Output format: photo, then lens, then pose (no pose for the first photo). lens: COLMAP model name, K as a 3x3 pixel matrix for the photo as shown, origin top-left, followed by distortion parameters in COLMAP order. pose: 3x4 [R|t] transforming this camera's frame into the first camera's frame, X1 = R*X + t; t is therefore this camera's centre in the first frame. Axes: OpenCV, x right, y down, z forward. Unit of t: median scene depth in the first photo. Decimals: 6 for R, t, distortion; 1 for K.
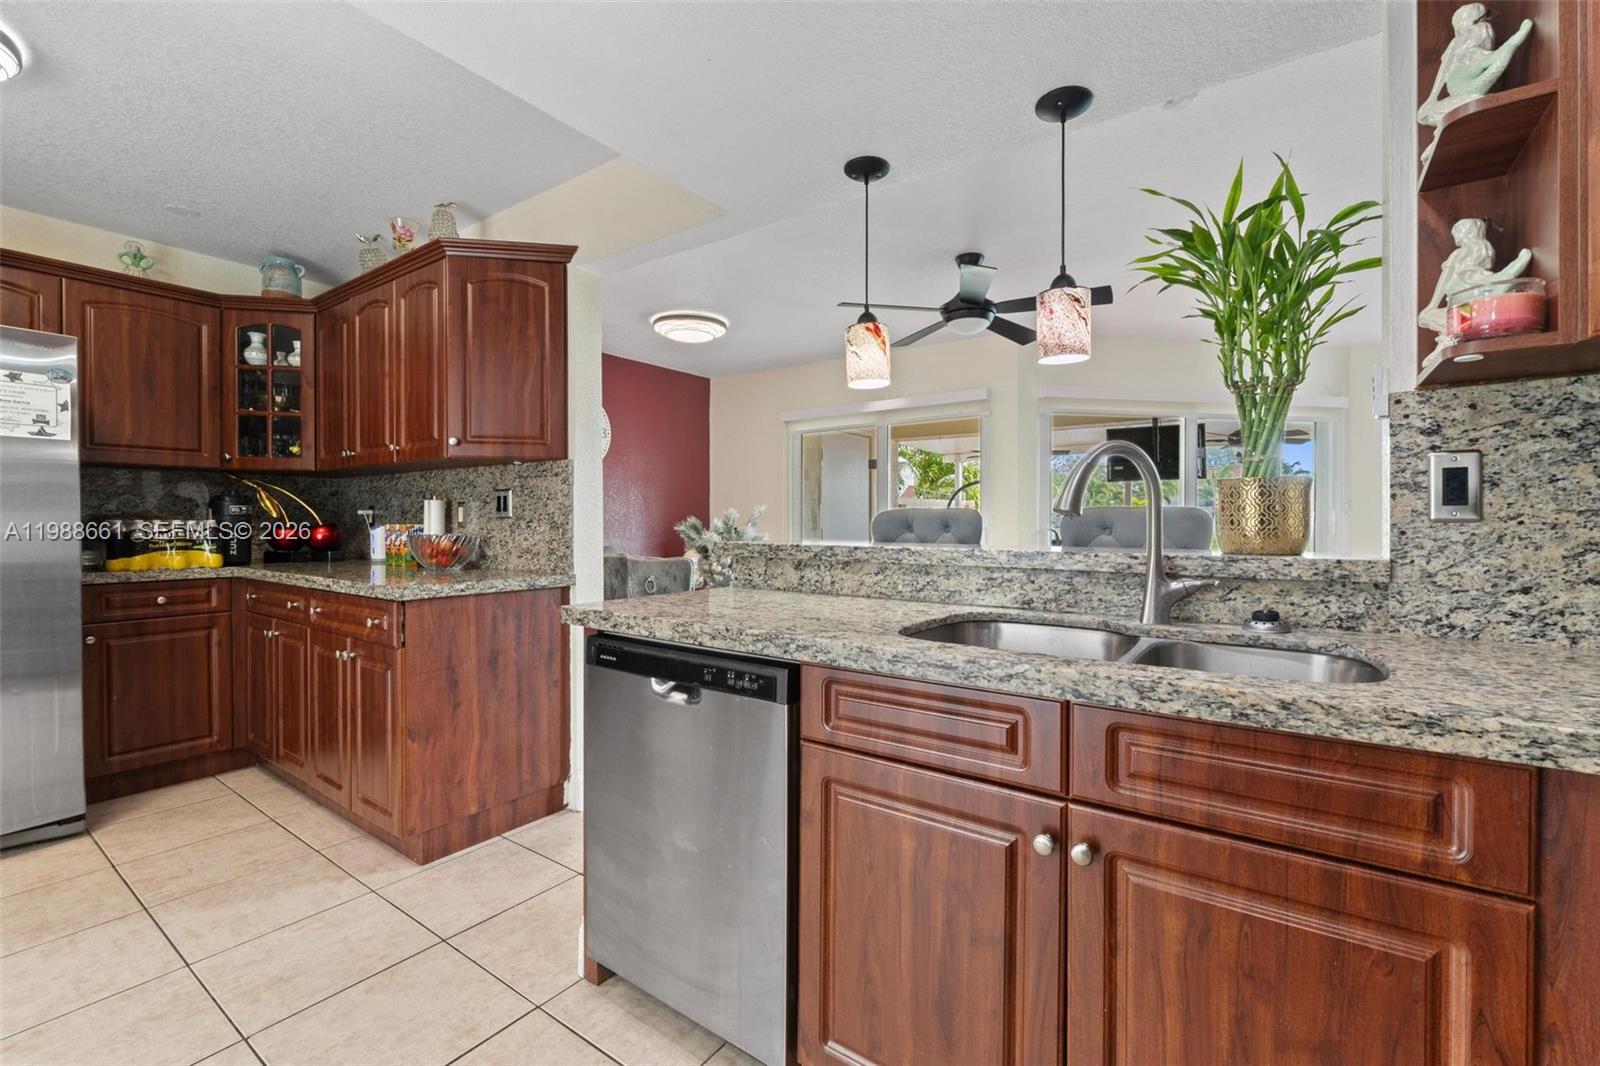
lens RADIAL K [[679.1, 0, 809.1], [0, 679.1, 527.9], [0, 0, 1]] dist [-0.004438, -0.000160]
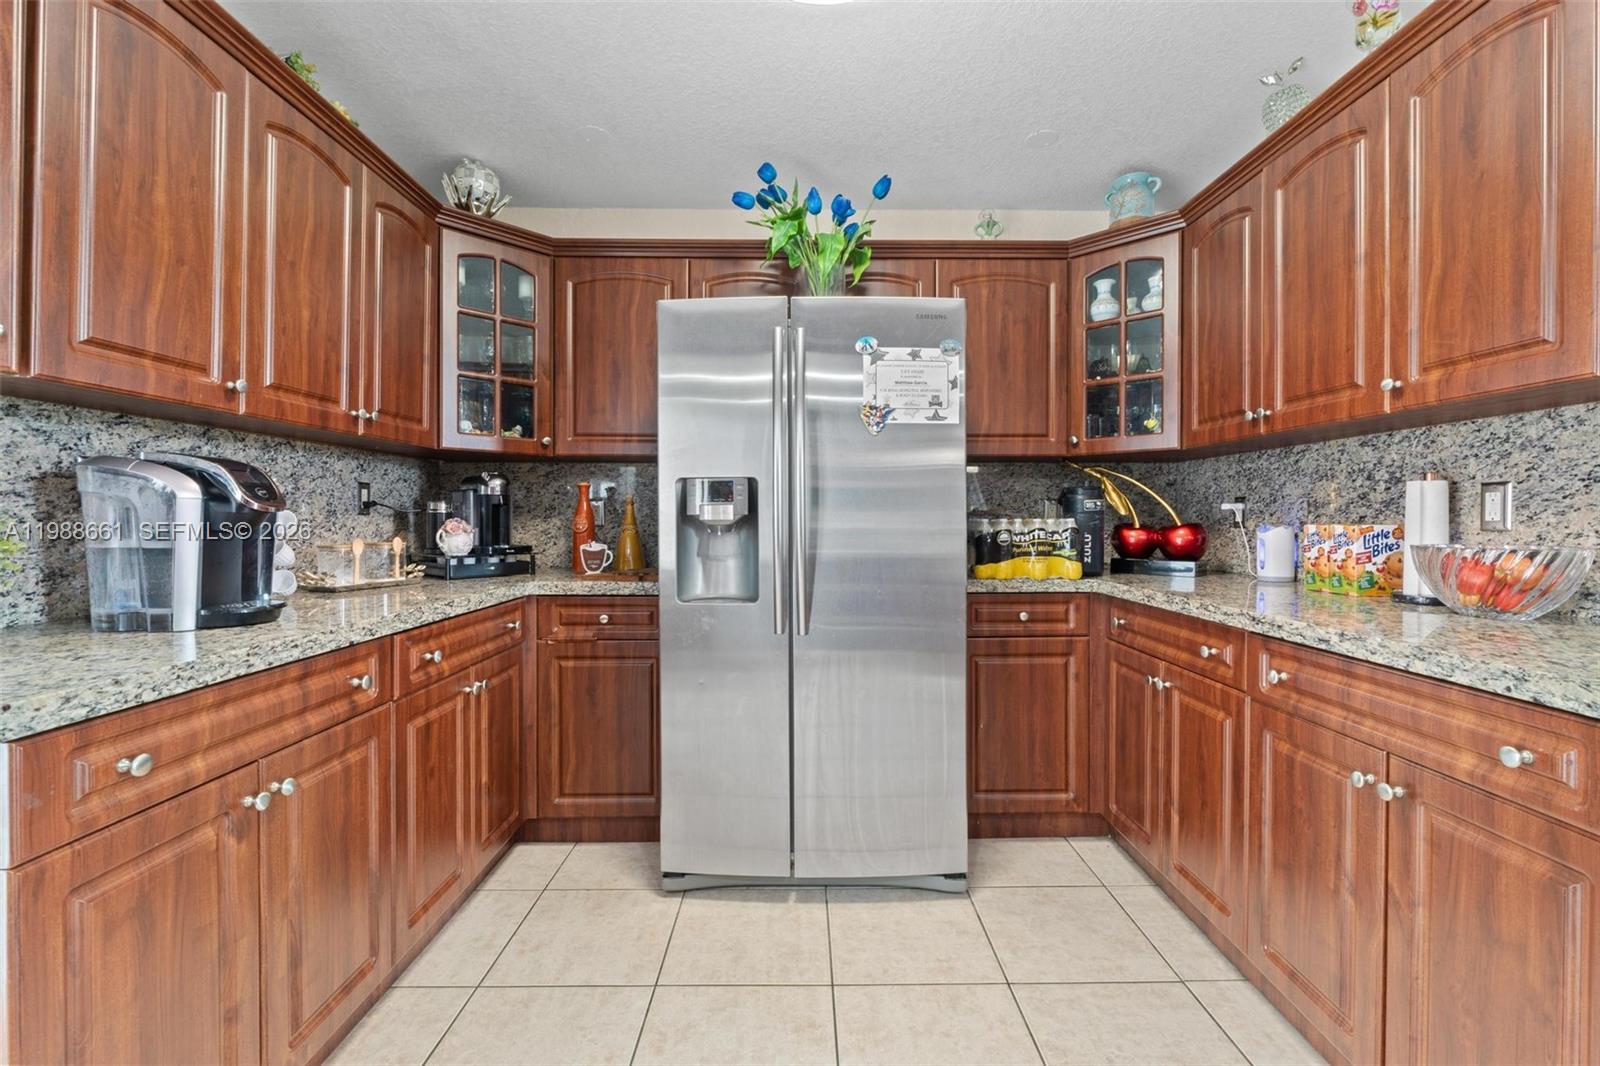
lens RADIAL K [[679.1, 0, 809.1], [0, 679.1, 527.9], [0, 0, 1]] dist [-0.004438, -0.000160]
pose [[0.588828, 0.008207, -0.808217, -0.522970], [-0.004807, 0.999966, 0.006652, -0.005512], [0.808244, -0.000032, 0.588847, 0.356489]]
